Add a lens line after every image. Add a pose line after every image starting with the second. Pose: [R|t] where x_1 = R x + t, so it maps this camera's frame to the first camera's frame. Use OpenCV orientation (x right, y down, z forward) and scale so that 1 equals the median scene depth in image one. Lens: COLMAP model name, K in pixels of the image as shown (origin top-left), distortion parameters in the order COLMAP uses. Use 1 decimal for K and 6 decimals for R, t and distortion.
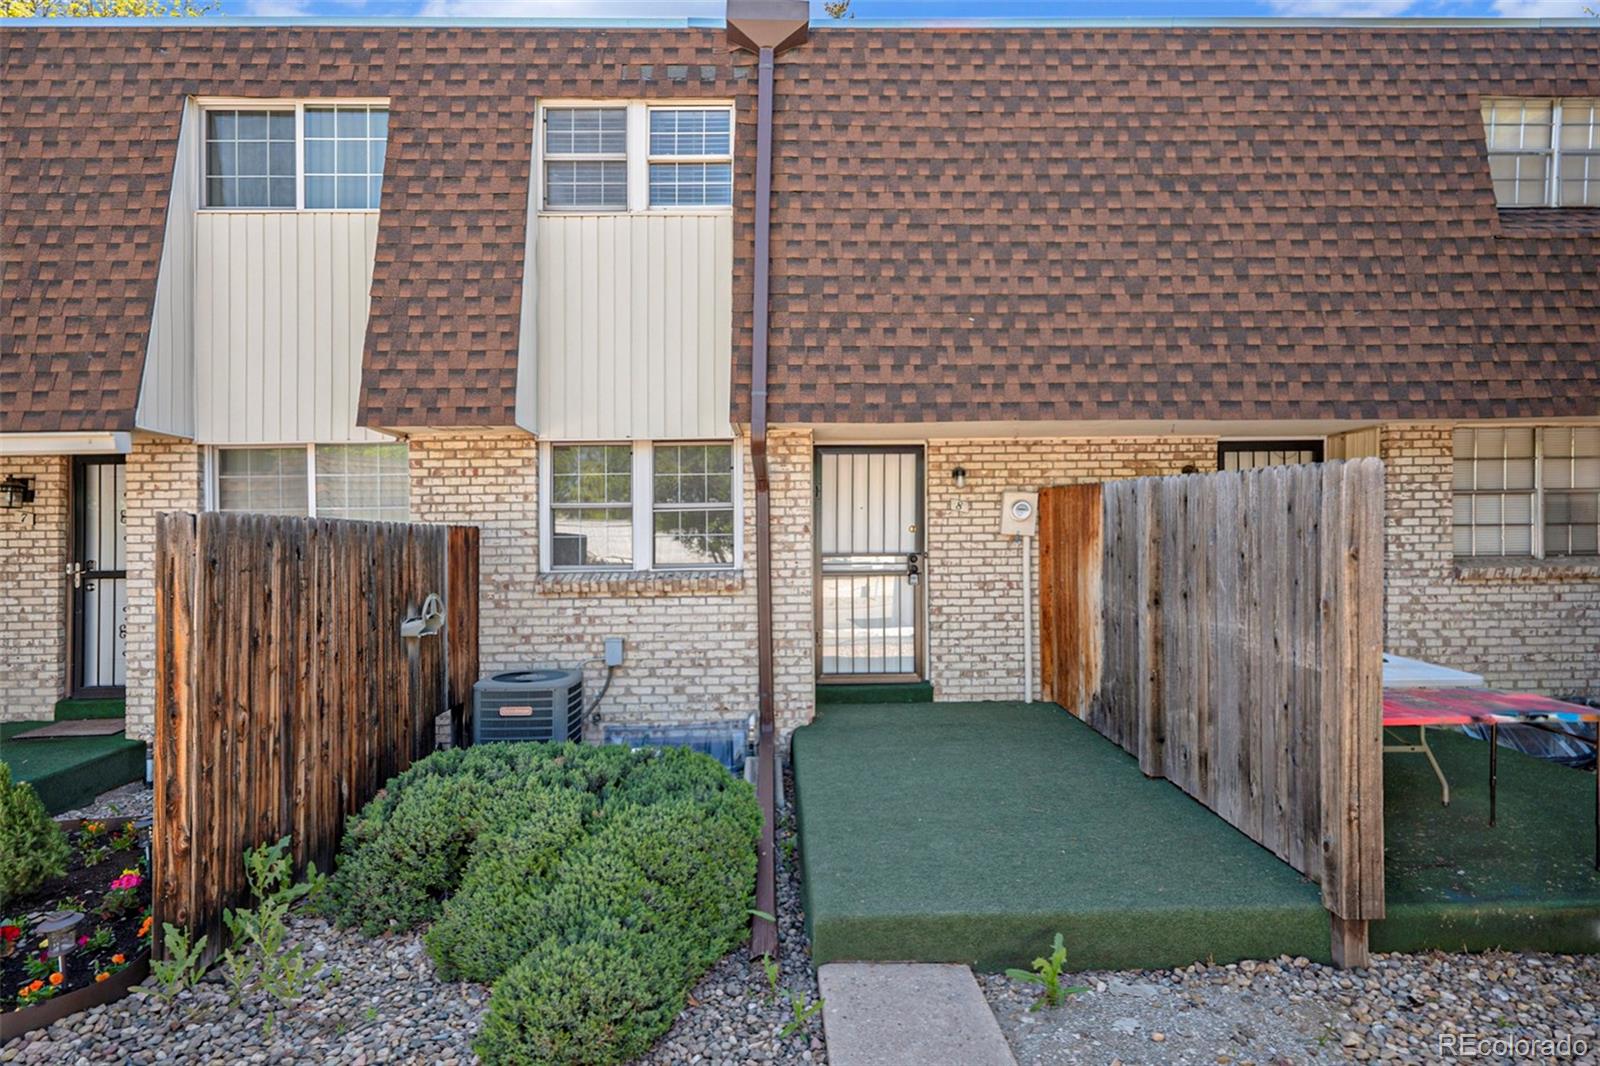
lens RADIAL K [[843.0, 0, 800.0], [0, 843.0, 533.0], [0, 0, 1]] dist [-0.026832, 0.019383]
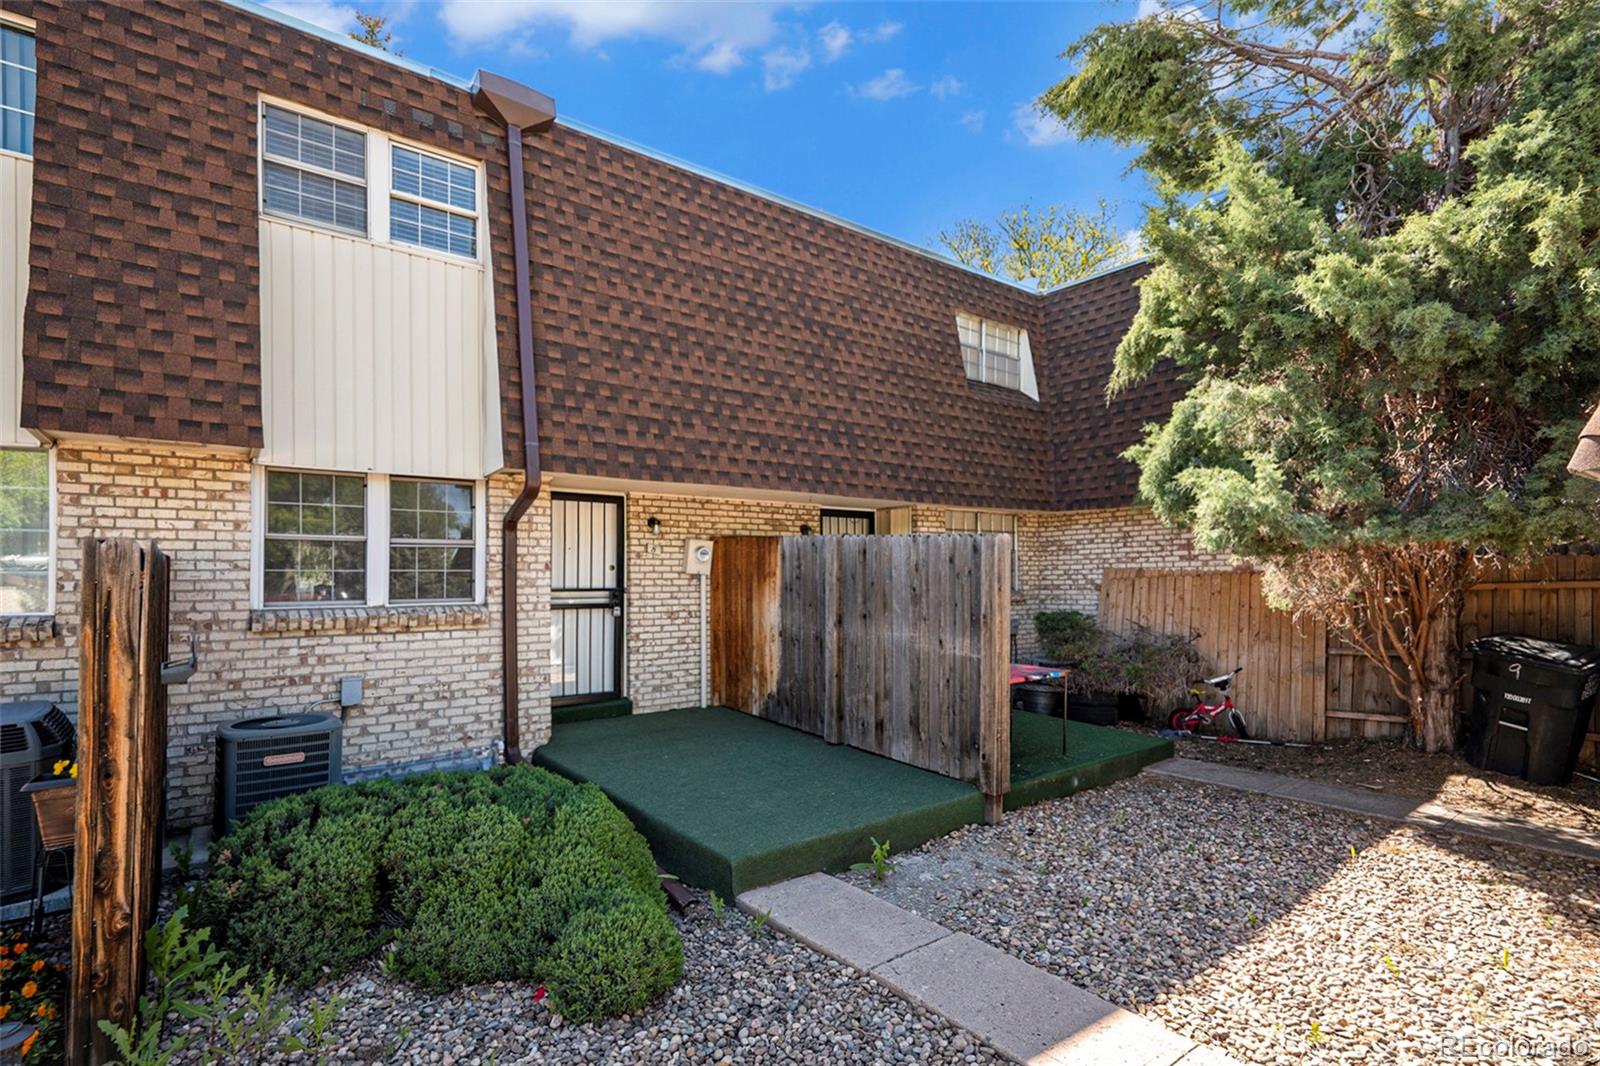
lens RADIAL K [[833.9, 0, 800.0], [0, 833.9, 533.0], [0, 0, 1]] dist [-0.016796, -0.000243]
pose [[0.776738, 0.041870, 0.628431, -0.422809], [-0.013194, 0.998651, -0.050228, 0.001890], [-0.629686, 0.030723, 0.776242, -0.062485]]
